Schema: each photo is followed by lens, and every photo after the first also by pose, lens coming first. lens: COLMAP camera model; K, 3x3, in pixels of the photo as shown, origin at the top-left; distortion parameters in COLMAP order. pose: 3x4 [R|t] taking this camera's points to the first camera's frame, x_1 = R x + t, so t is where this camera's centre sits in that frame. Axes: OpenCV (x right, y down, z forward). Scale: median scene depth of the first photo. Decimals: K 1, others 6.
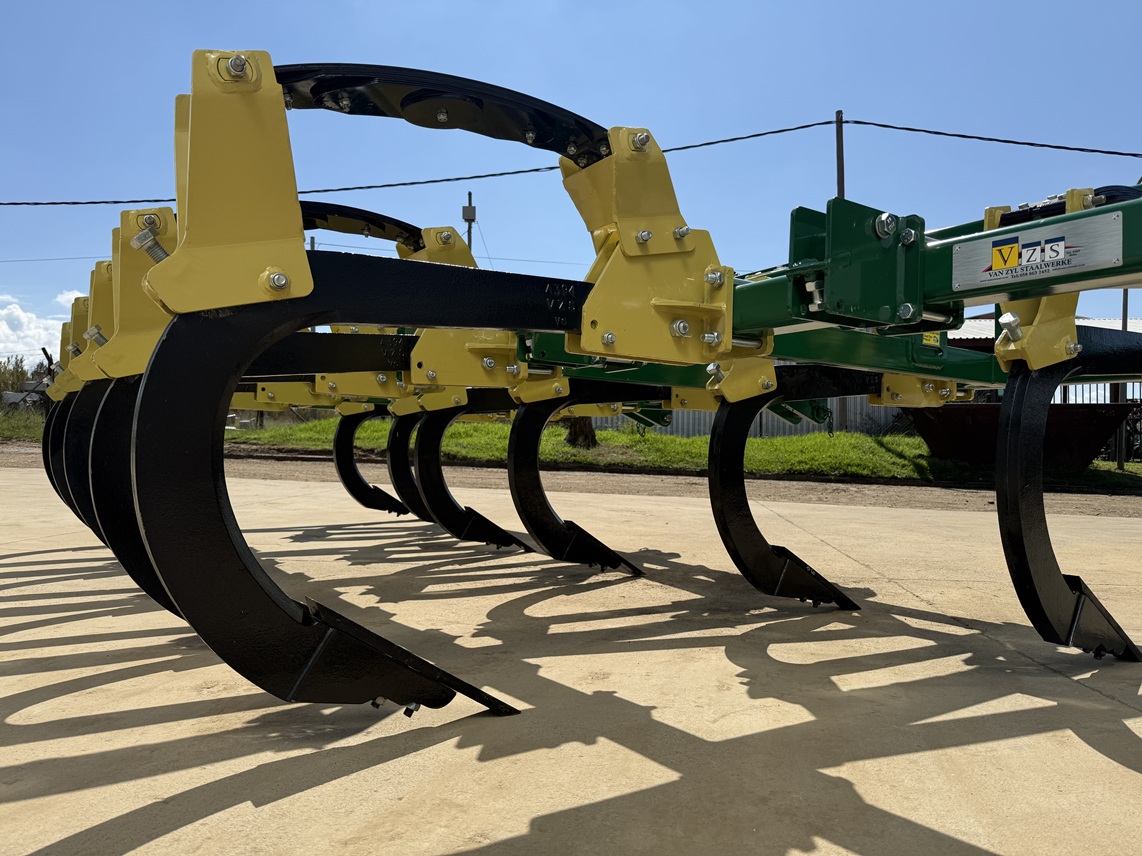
lens RADIAL K [[824.9, 0, 571.0], [0, 824.9, 428.0], [0, 0, 1]] dist [-0.005203, -0.004651]
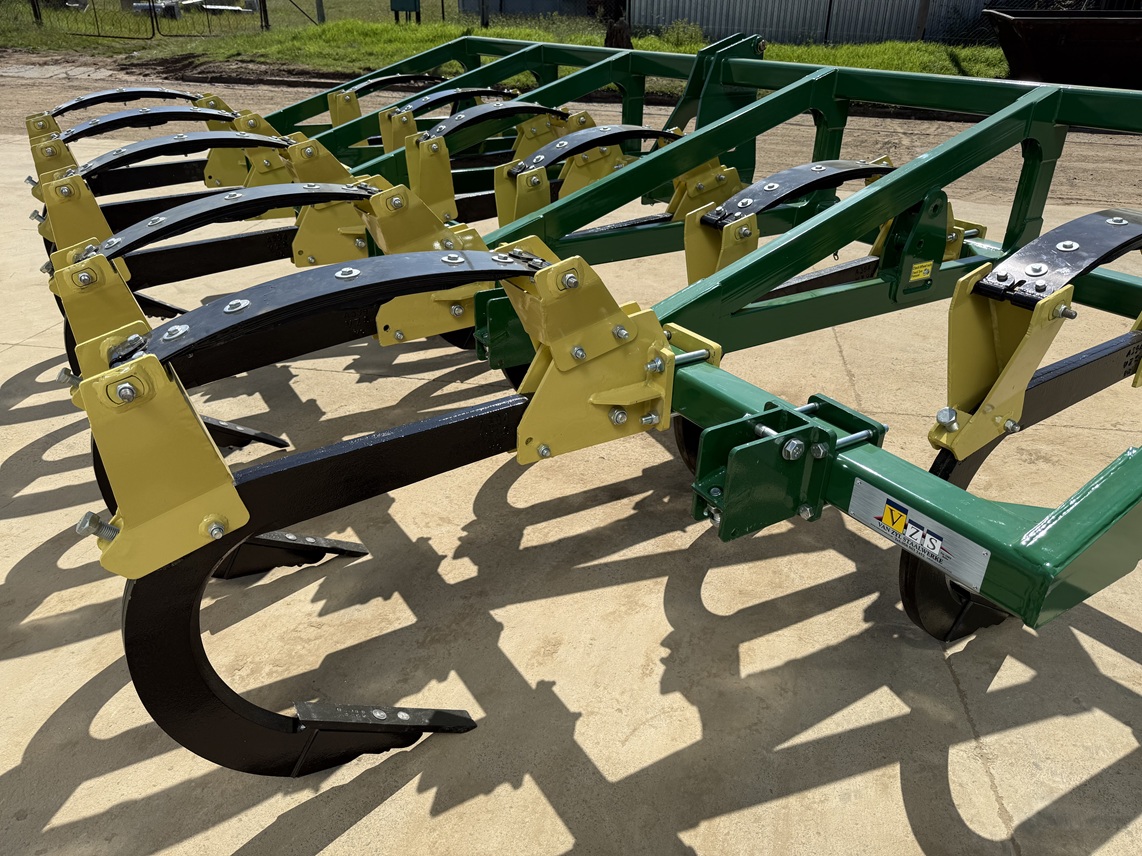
lens RADIAL K [[824.9, 0, 571.0], [0, 824.9, 428.0], [0, 0, 1]] dist [0.007796, -0.000172]
pose [[0.998635, 0.025744, -0.045437, 0.140952], [-0.000684, 0.876420, 0.481548, -0.699125], [0.052219, -0.480860, 0.875241, 0.102503]]
